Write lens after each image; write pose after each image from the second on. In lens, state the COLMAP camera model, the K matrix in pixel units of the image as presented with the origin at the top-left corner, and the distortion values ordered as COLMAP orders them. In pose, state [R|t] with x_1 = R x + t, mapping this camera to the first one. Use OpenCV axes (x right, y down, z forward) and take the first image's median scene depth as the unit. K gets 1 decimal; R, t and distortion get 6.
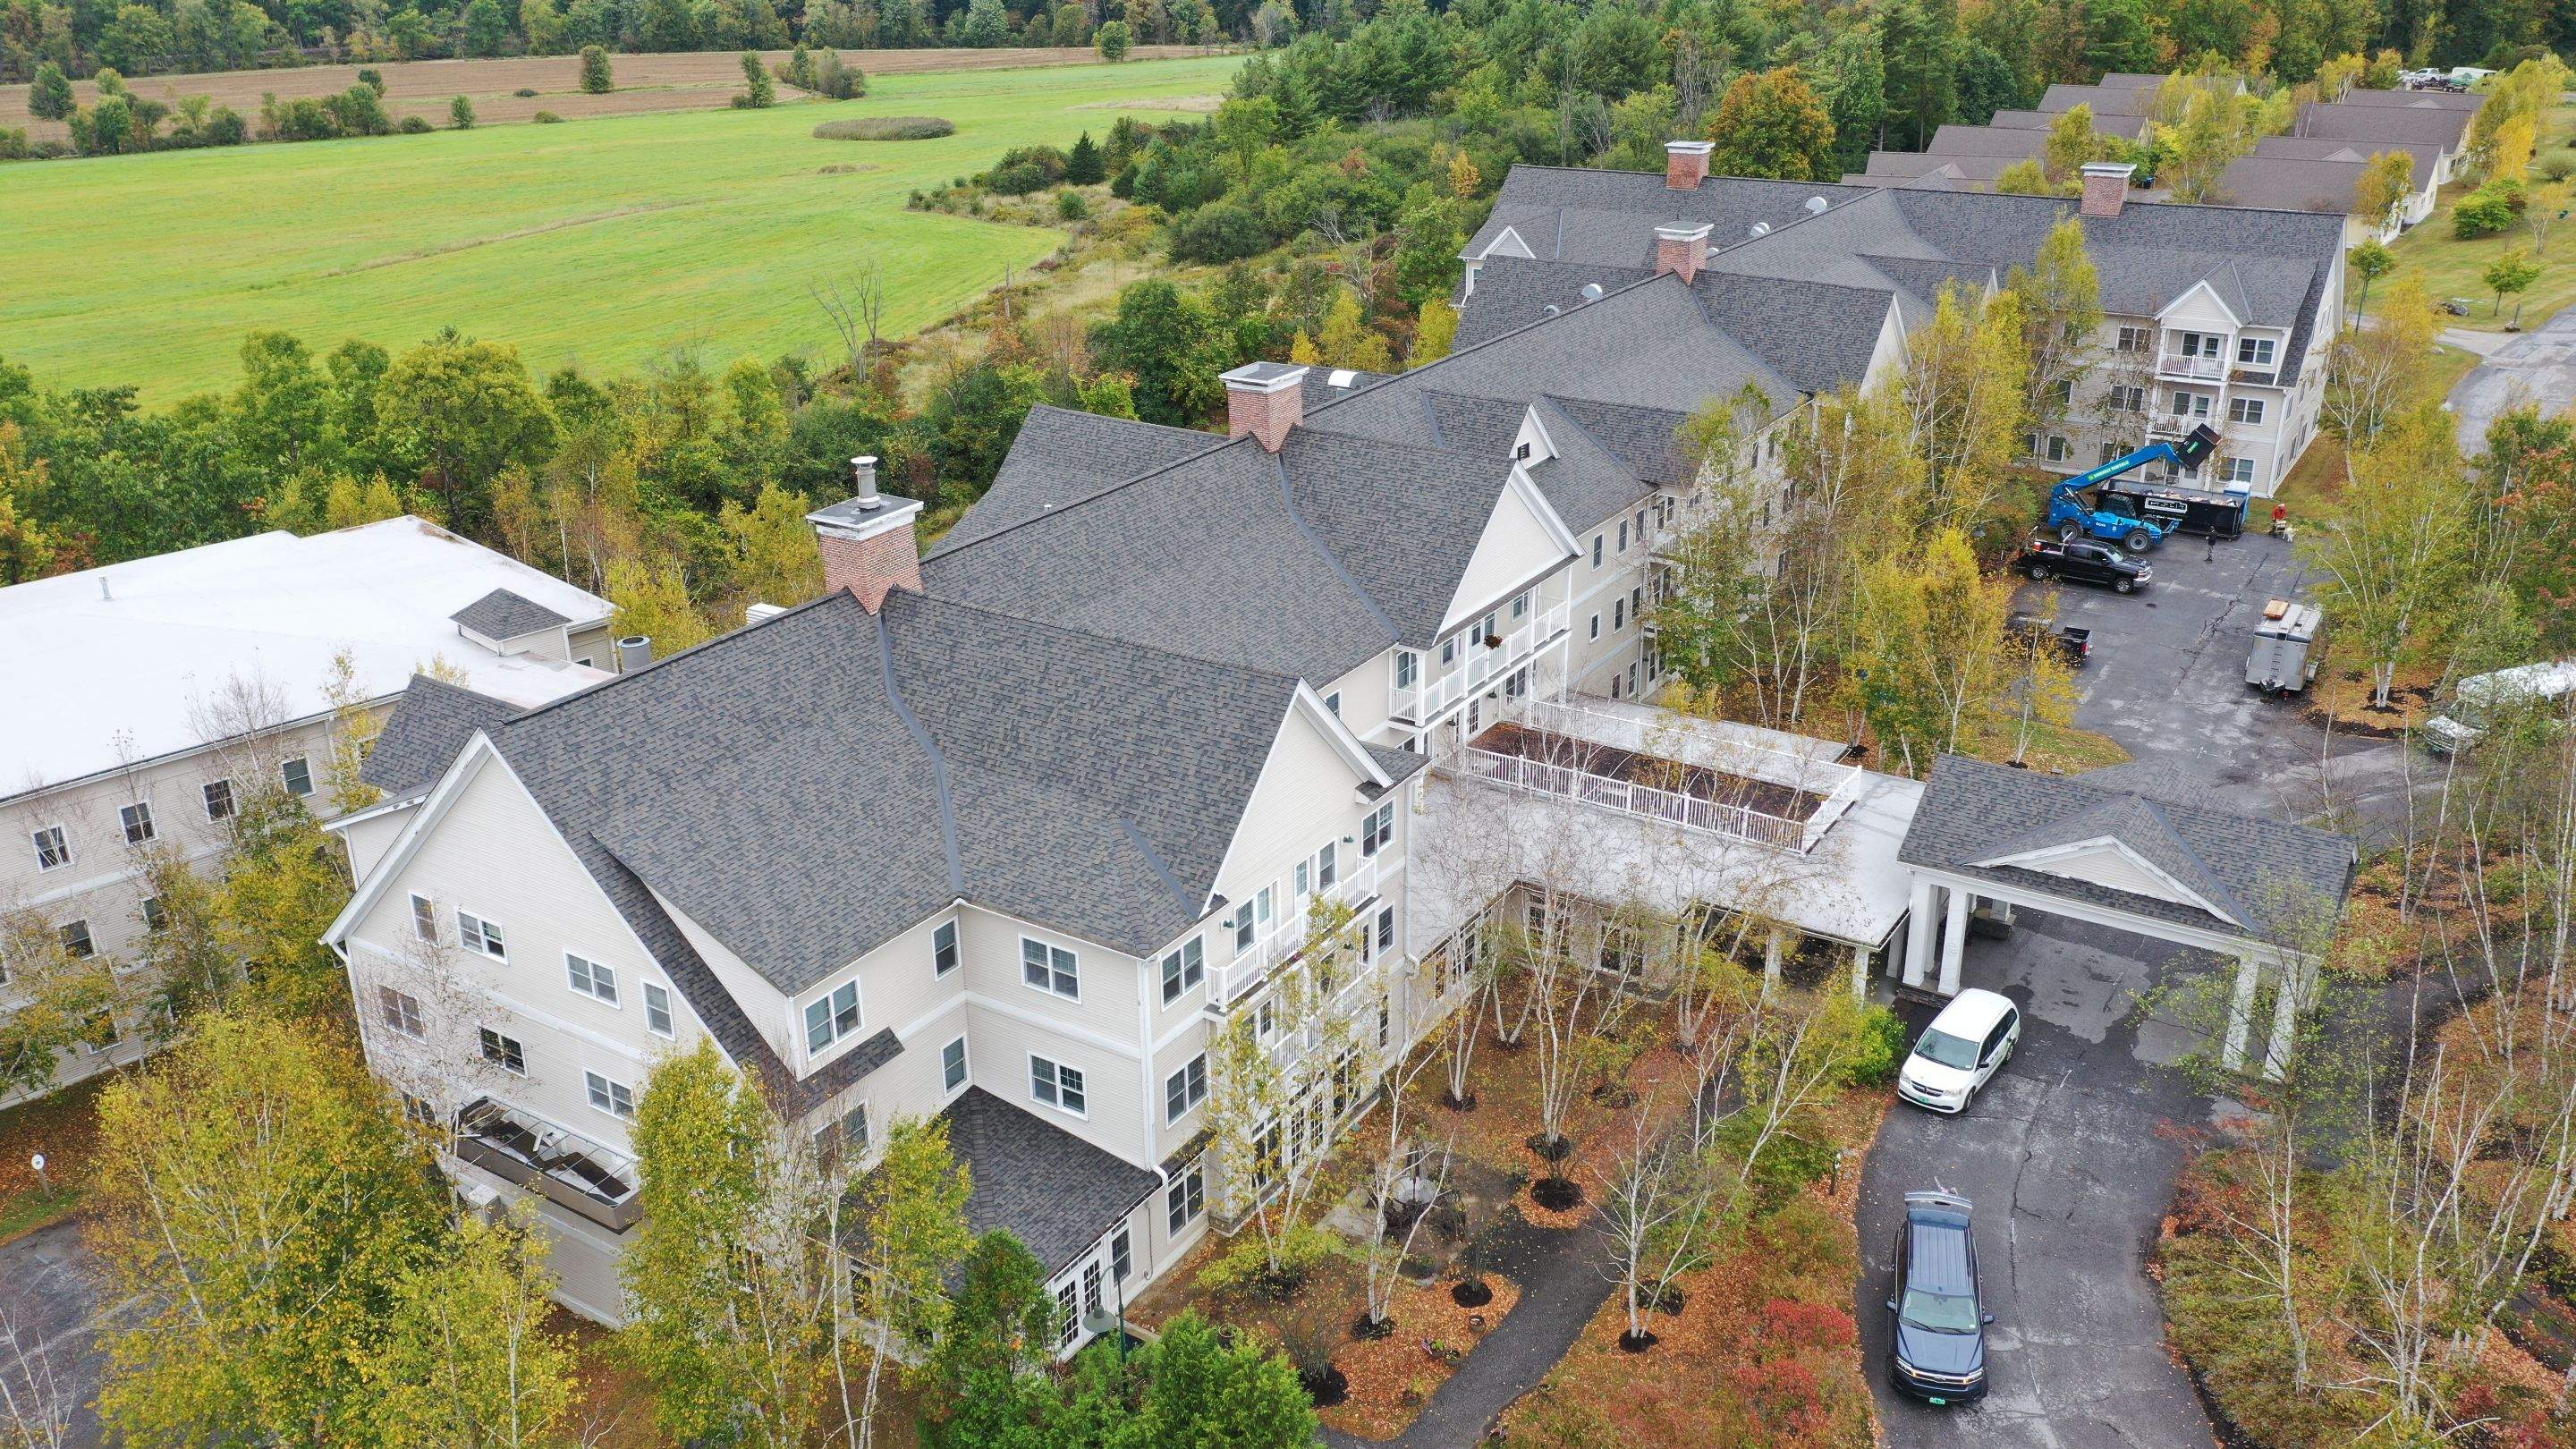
lens RADIAL K [[2044.3, 0, 1293.6], [0, 2044.3, 738.5], [0, 0, 1]] dist [0.011493, 0.004374]
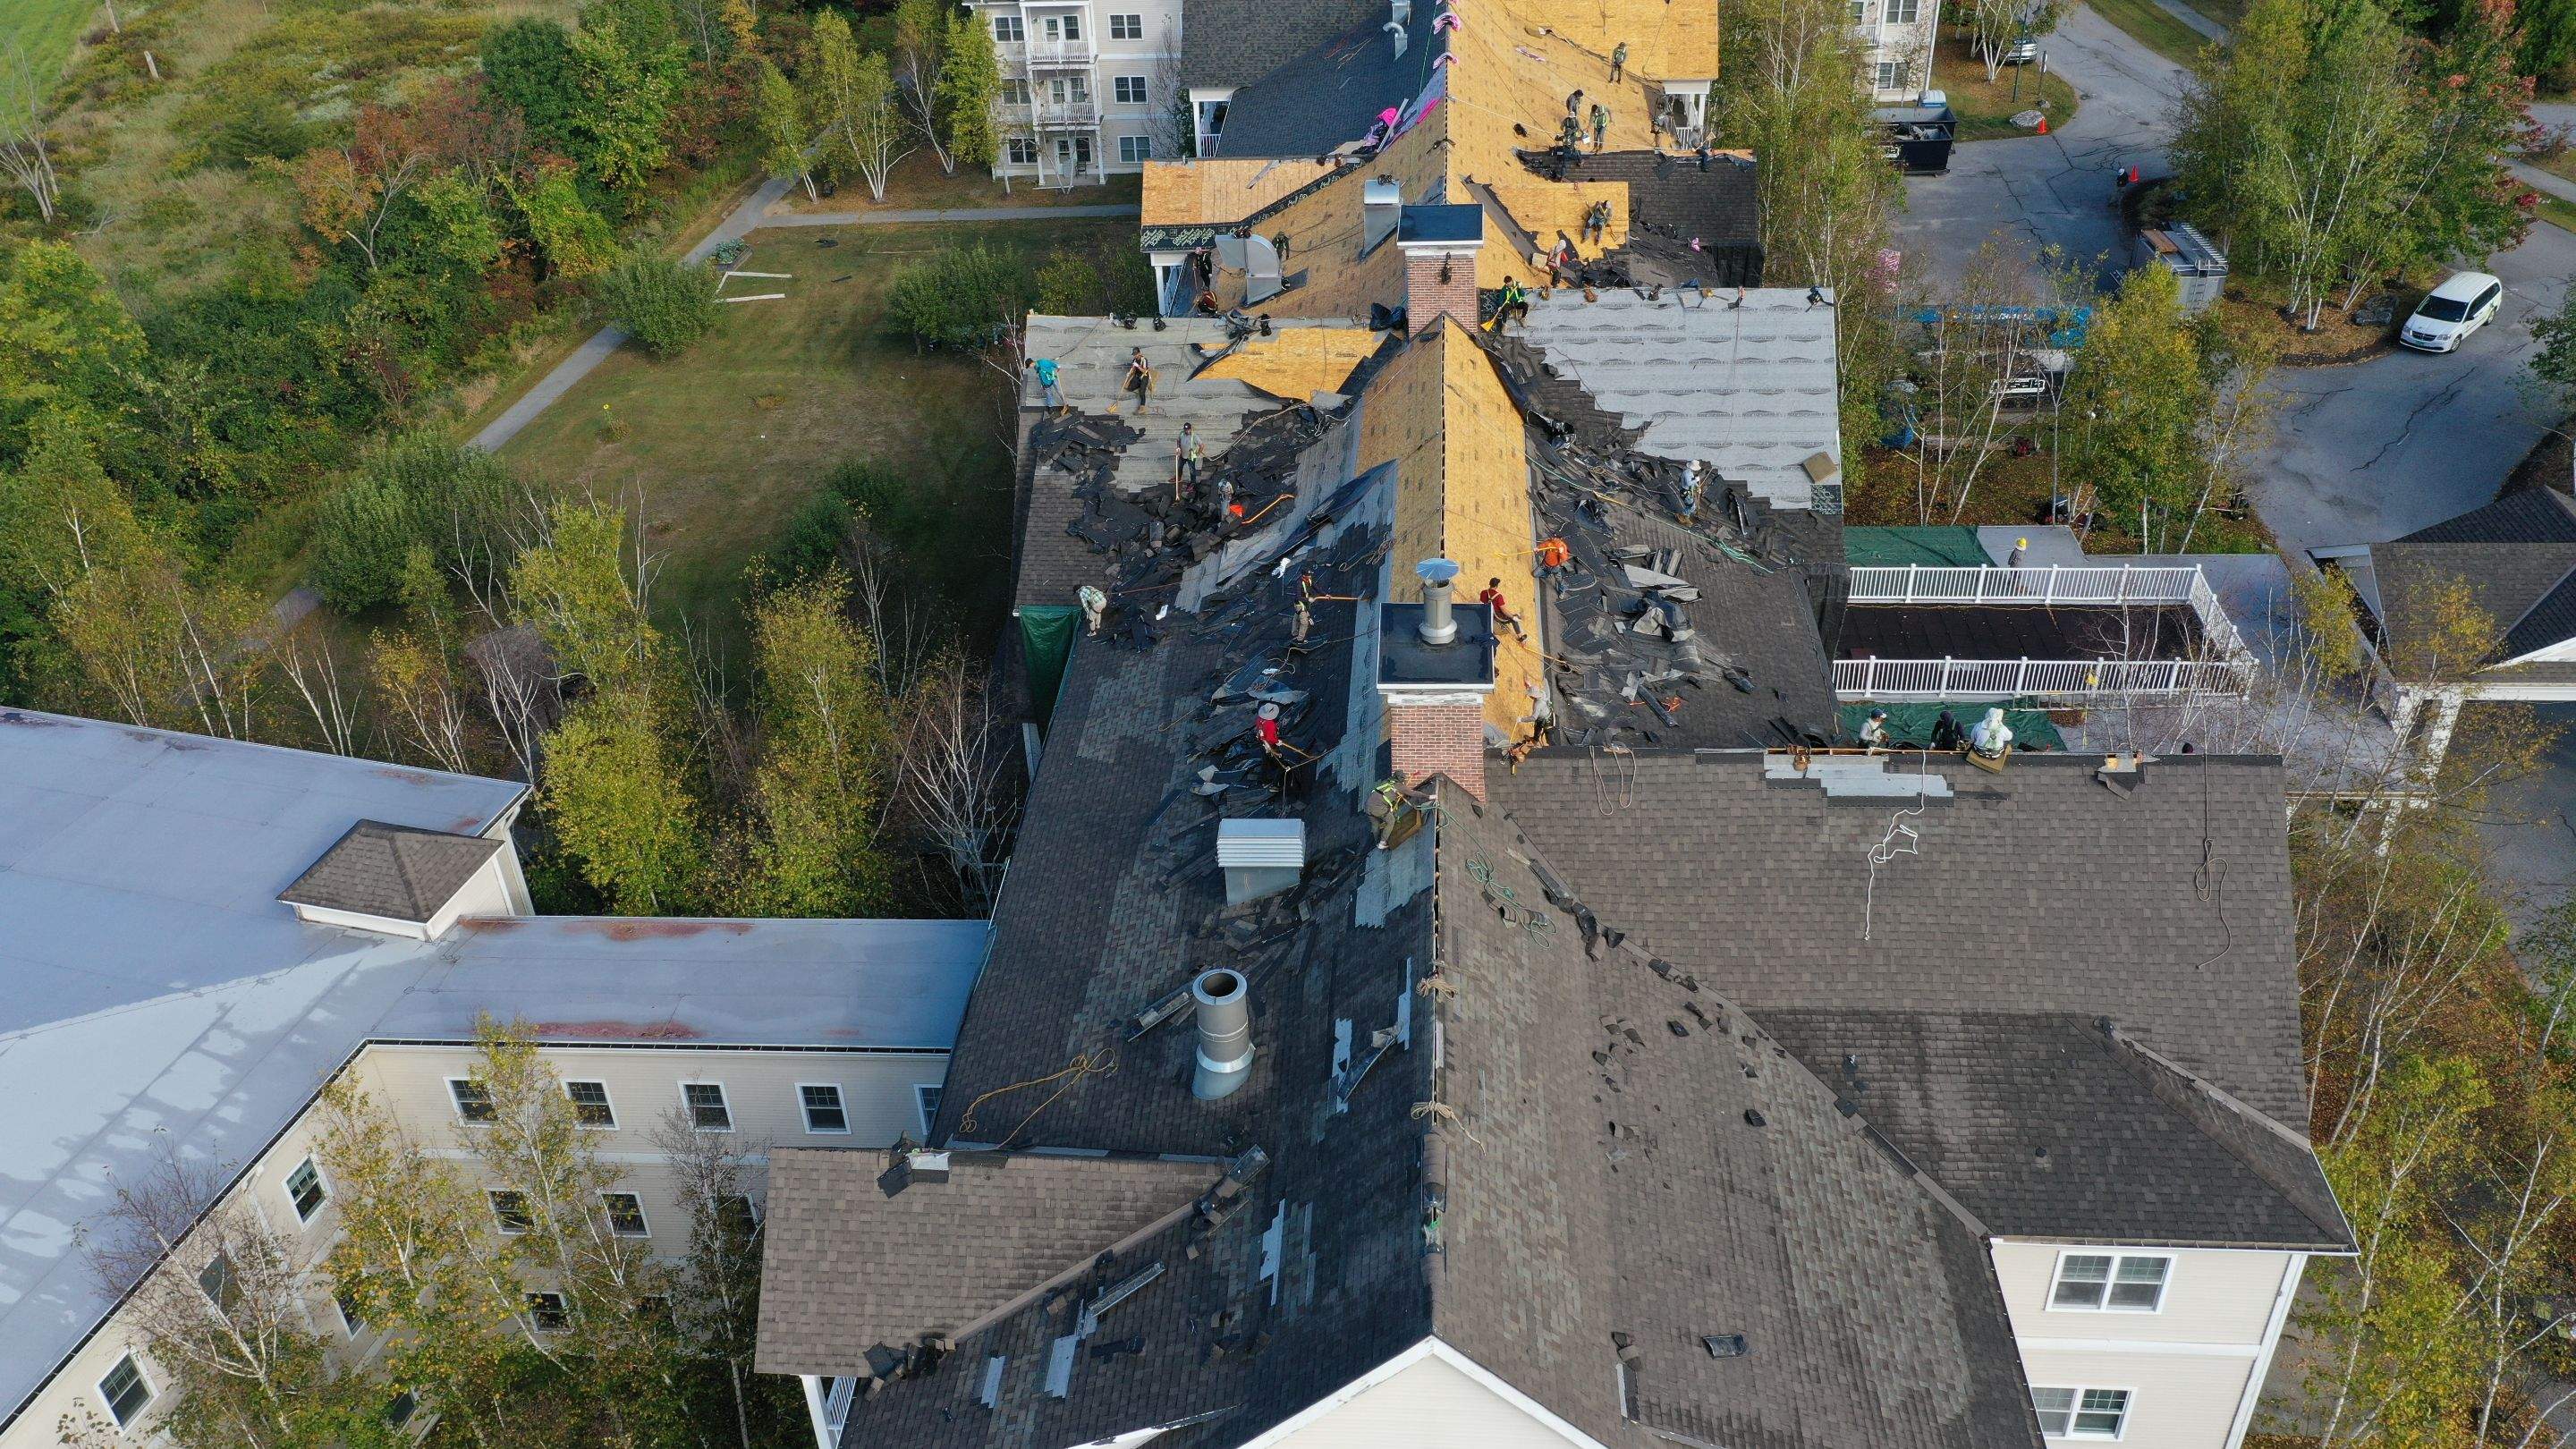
lens RADIAL K [[2044.3, 0, 1285.7], [0, 2044.3, 718.8], [0, 0, 1]] dist [0.011493, 0.004374]
pose [[0.874192, -0.284851, 0.393254, -0.125945], [0.208584, 0.951623, 0.225626, -0.060379], [-0.438499, -0.115213, 0.891316, 0.119392]]
